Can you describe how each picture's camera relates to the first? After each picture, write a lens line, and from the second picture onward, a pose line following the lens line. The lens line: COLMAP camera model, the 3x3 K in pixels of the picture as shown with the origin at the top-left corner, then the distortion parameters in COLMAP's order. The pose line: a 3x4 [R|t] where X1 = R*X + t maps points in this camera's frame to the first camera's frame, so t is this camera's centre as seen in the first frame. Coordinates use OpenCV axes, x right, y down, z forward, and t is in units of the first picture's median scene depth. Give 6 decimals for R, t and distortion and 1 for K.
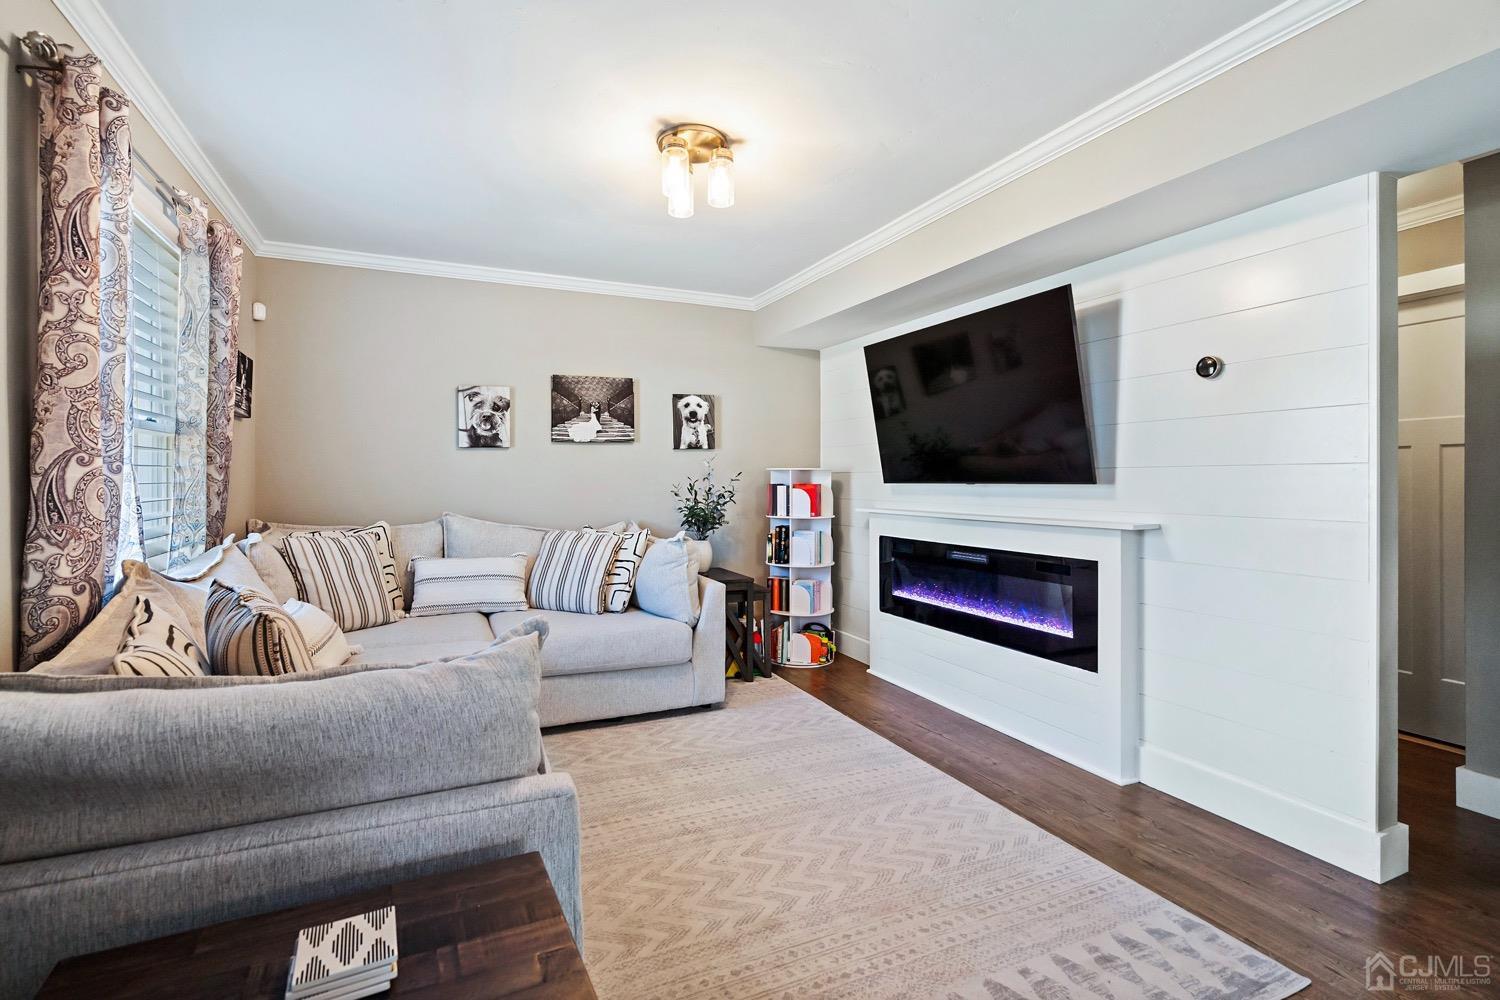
lens RADIAL K [[691.2, 0, 752.5], [0, 691.2, 487.3], [0, 0, 1]] dist [-0.003457, 0.001202]
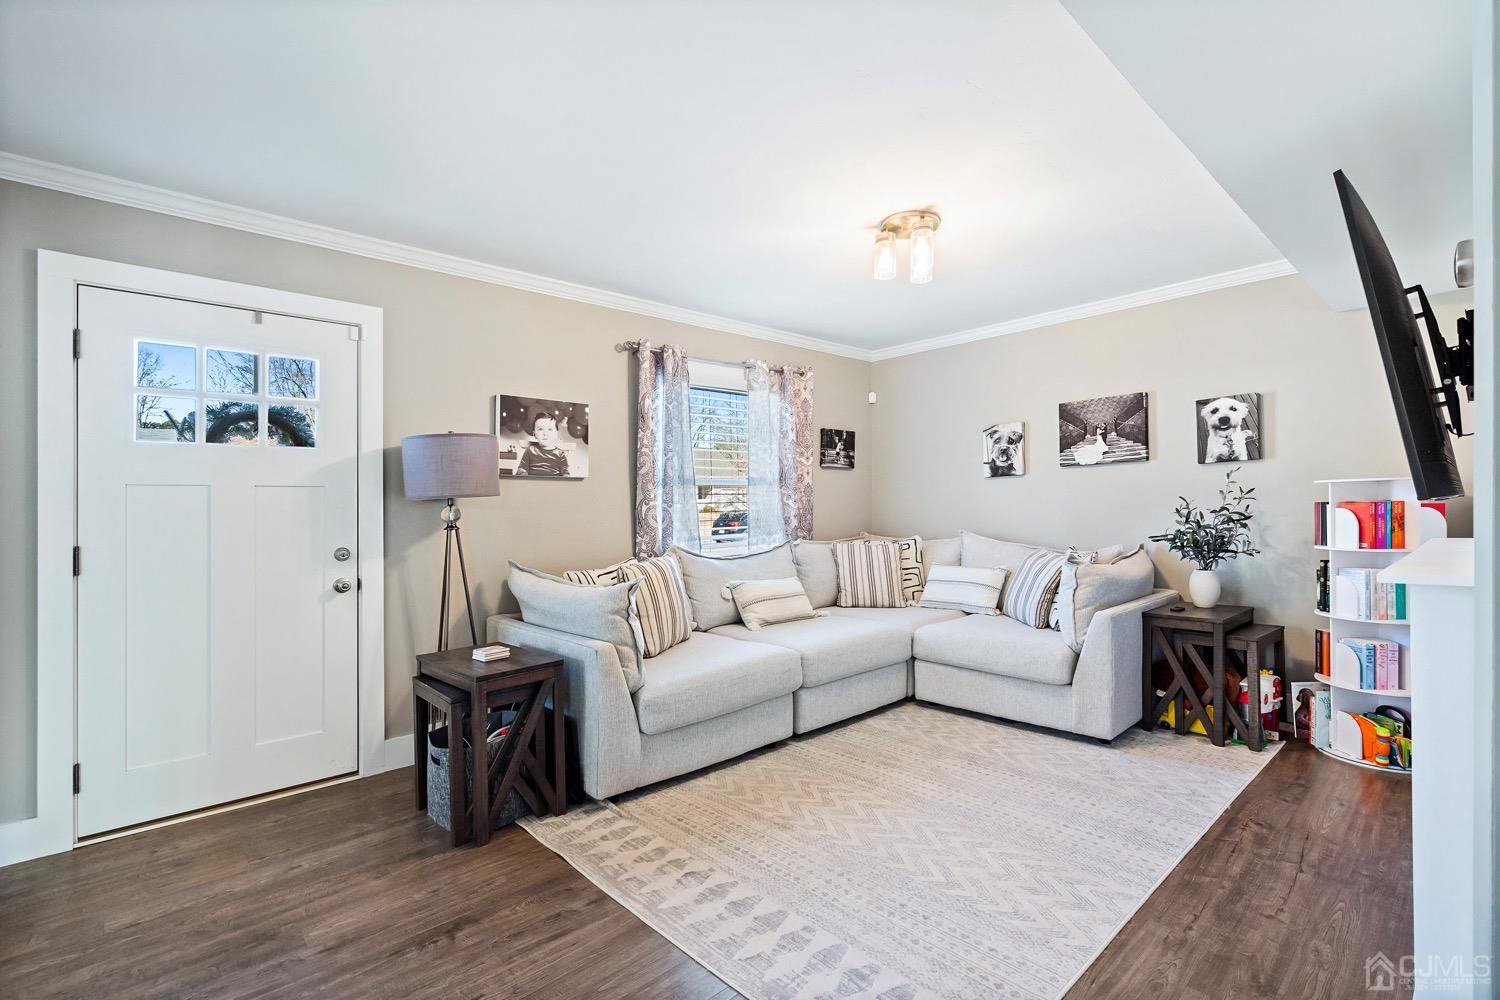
lens RADIAL K [[691.2, 0, 754.9], [0, 691.2, 508.4], [0, 0, 1]] dist [-0.003457, 0.001202]
pose [[0.326215, -0.008876, -0.945254, 0.590194], [0.010153, 0.999931, -0.005885, -0.000199], [0.945241, -0.007677, 0.326283, 0.217293]]
